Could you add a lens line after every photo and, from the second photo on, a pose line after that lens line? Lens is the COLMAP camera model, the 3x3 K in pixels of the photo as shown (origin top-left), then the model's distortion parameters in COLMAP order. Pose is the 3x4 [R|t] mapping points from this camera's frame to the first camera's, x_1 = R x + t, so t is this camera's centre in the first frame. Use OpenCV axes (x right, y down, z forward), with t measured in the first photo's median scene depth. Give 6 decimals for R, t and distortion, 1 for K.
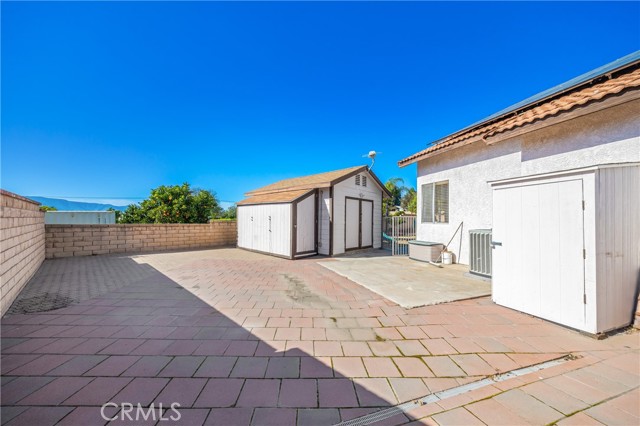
lens RADIAL K [[216.5, 0, 317.1], [0, 216.5, 216.6], [0, 0, 1]] dist [0.000065, 0.000022]
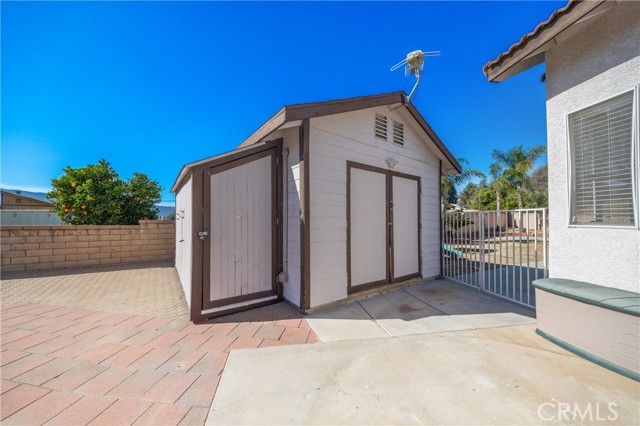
lens RADIAL K [[216.5, 0, 319.0], [0, 216.5, 210.6], [0, 0, 1]] dist [0.000065, 0.000022]
pose [[0.981287, -0.010164, -0.192284, 0.144576], [0.004409, 0.999530, -0.030330, 0.012951], [0.192502, 0.028915, 0.980870, 0.542034]]
